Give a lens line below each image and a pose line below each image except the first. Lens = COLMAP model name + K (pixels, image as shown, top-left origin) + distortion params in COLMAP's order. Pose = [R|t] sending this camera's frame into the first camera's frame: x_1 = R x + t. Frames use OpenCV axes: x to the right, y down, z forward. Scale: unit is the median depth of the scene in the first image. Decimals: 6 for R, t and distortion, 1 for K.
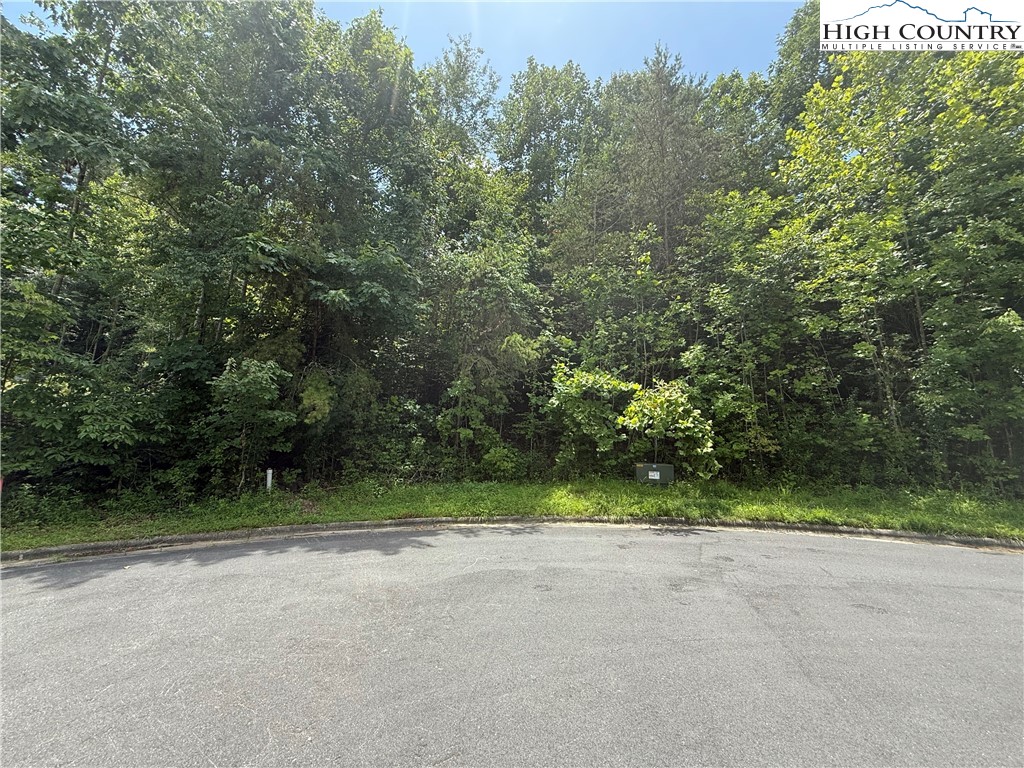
lens RADIAL K [[408.4, 0, 514.1], [0, 408.4, 384.2], [0, 0, 1]] dist [0.003383, 0.000379]
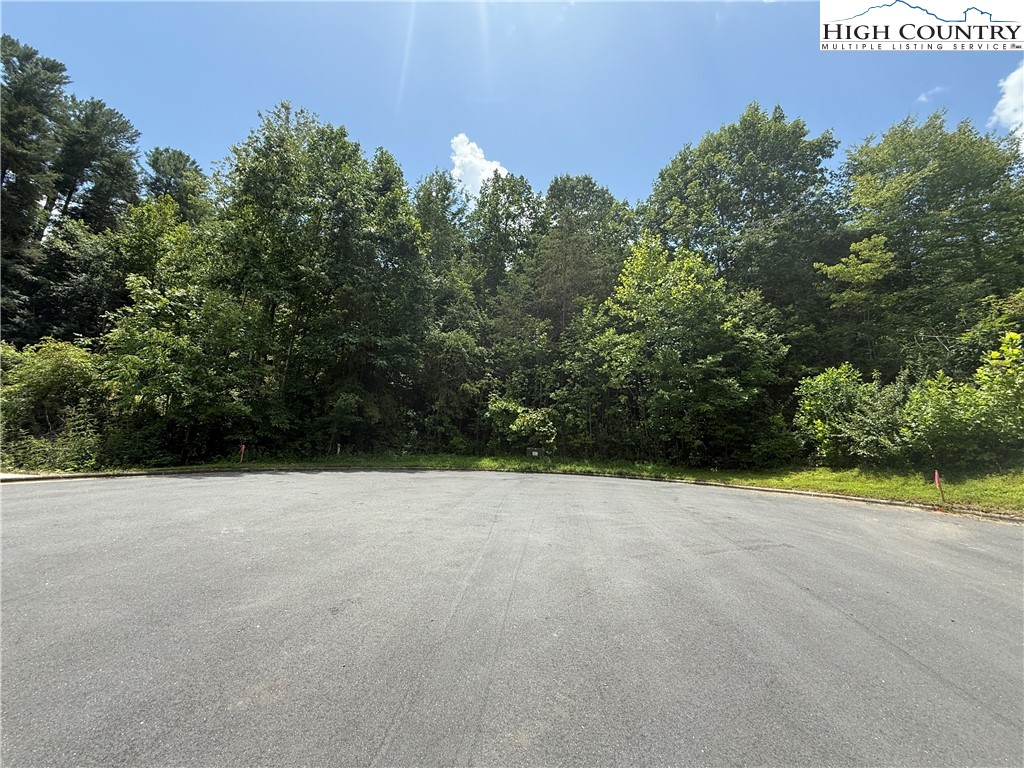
lens RADIAL K [[408.4, 0, 512.4], [0, 408.4, 381.9], [0, 0, 1]] dist [0.003383, 0.000379]
pose [[0.997364, 0.042035, 0.059139, 0.096496], [-0.042831, 0.999007, 0.012257, -0.141035], [-0.058565, -0.014757, 0.998174, -0.946122]]
